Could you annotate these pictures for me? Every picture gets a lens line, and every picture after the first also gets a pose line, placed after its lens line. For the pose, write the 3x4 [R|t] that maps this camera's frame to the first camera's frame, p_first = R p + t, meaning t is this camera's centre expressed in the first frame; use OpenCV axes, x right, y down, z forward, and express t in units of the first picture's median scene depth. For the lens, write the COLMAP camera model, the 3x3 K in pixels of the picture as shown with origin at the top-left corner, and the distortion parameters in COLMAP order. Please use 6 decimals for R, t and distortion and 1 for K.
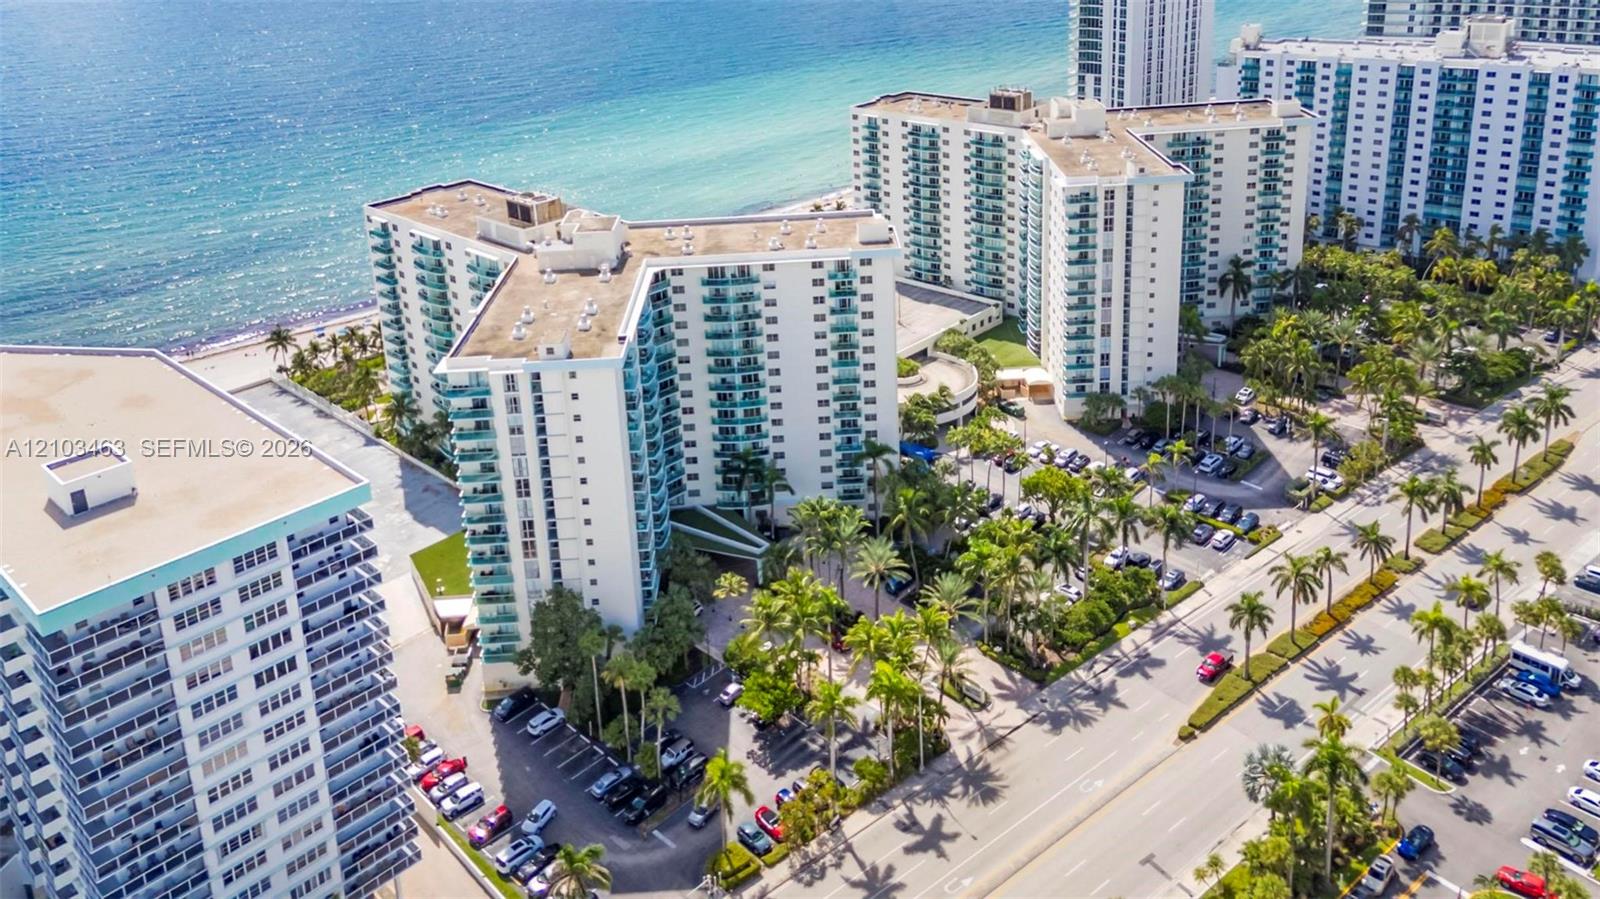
lens RADIAL K [[1203.1, 0, 803.4], [0, 1203.1, 457.4], [0, 0, 1]] dist [0.069915, 0.011135]
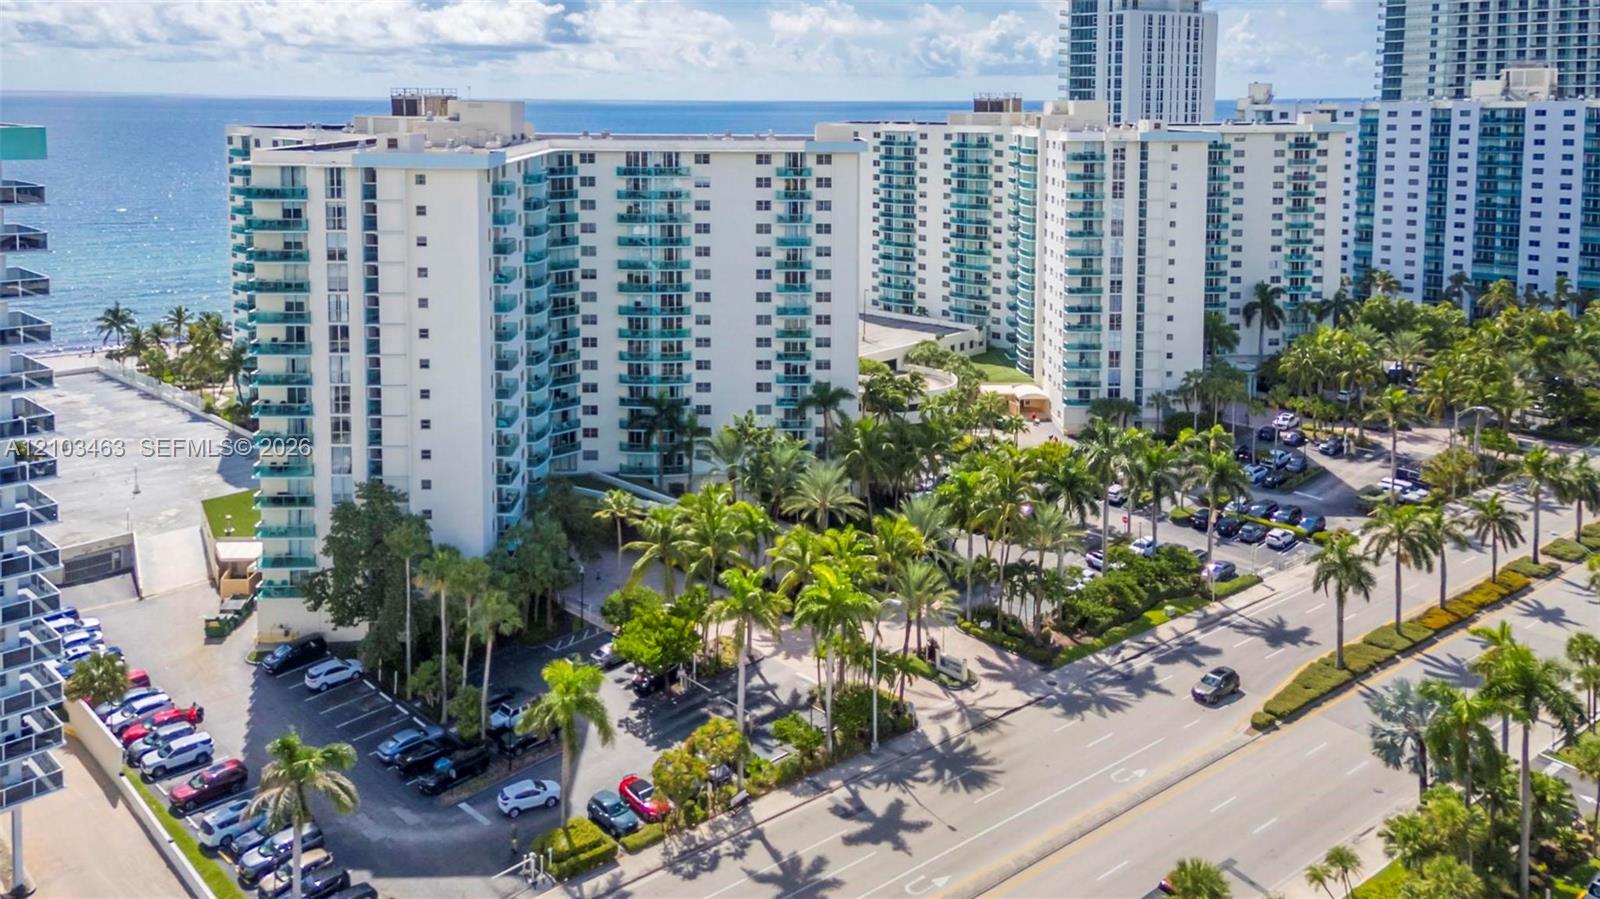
lens RADIAL K [[1248.6, 0, 772.2], [0, 1248.6, 425.7], [0, 0, 1]] dist [0.068407, 0.016837]
pose [[0.998771, 0.049554, -0.000350, 0.026632], [-0.048356, 0.973024, -0.225580, 0.200663], [-0.010838, 0.225319, 0.974225, 0.229604]]
